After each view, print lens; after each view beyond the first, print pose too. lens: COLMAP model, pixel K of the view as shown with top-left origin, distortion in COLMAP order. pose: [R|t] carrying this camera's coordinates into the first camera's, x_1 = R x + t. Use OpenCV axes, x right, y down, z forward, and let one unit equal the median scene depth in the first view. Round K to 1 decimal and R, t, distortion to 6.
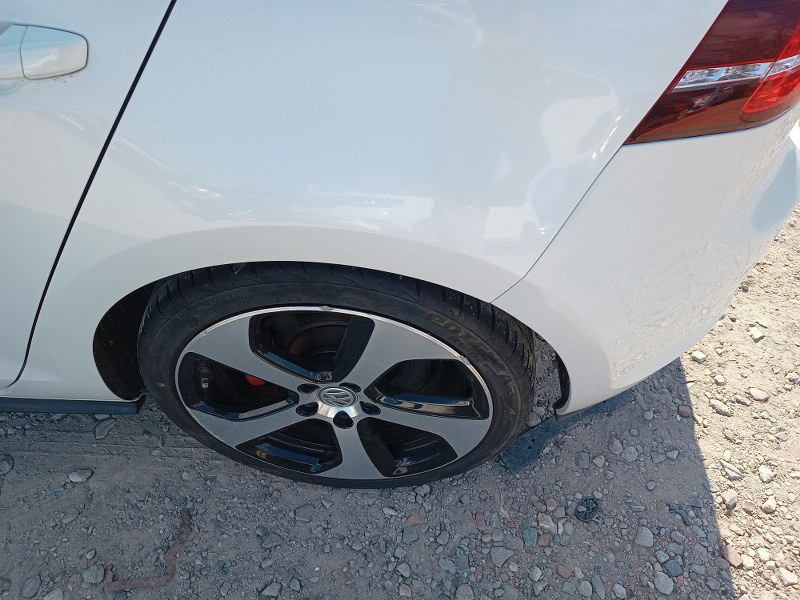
lens RADIAL K [[589.7, 0, 400.0], [0, 589.7, 300.0], [0, 0, 1]] dist [0.014490, -0.002828]
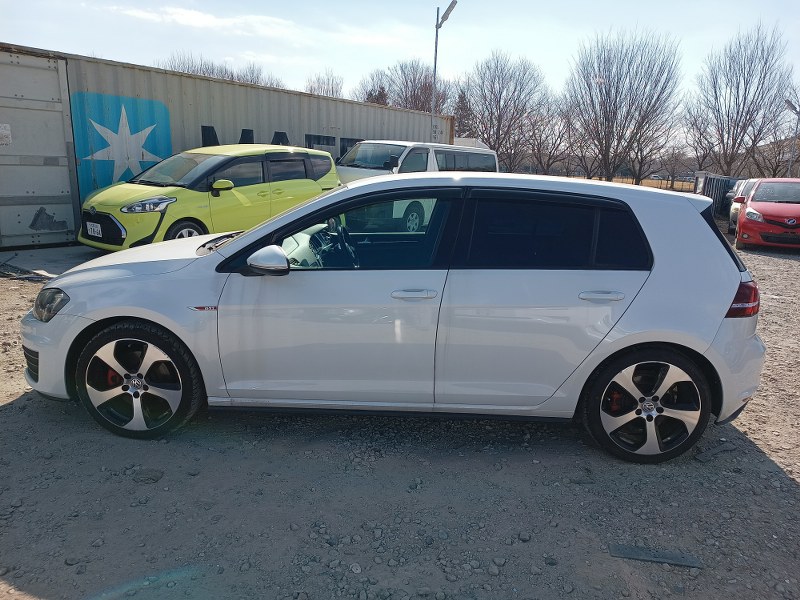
lens RADIAL K [[610.2, 0, 400.0], [0, 610.2, 300.0], [0, 0, 1]] dist [0.004874, -0.011573]
pose [[0.997931, 0.027105, 0.058303, -1.612908], [0.013895, 0.794443, -0.607180, 1.647298], [-0.062776, 0.606734, 0.792422, -1.806414]]
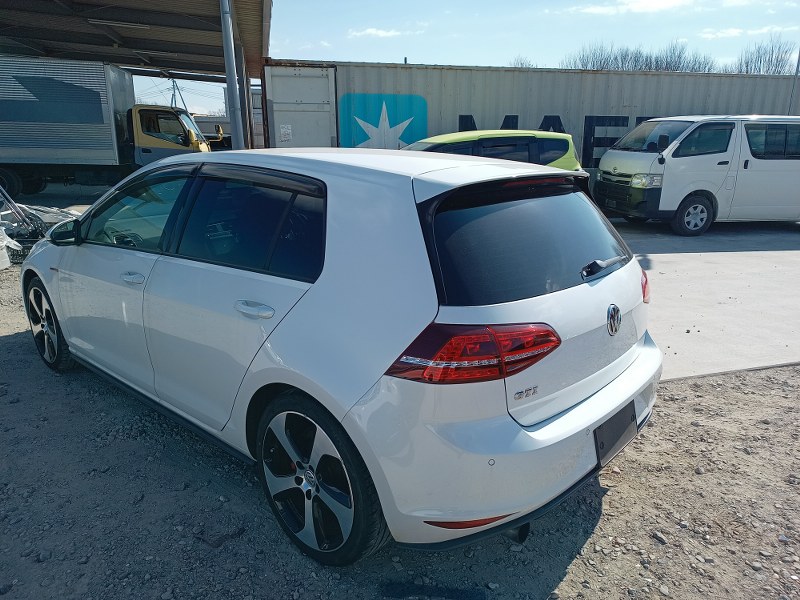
lens RADIAL K [[589.7, 0, 400.0], [0, 589.7, 300.0], [0, 0, 1]] dist [0.014490, -0.002828]
pose [[0.780222, 0.160584, -0.604538, 1.358856], [-0.480842, 0.772119, -0.415480, 0.400257], [0.400056, 0.614854, 0.679639, -0.748871]]
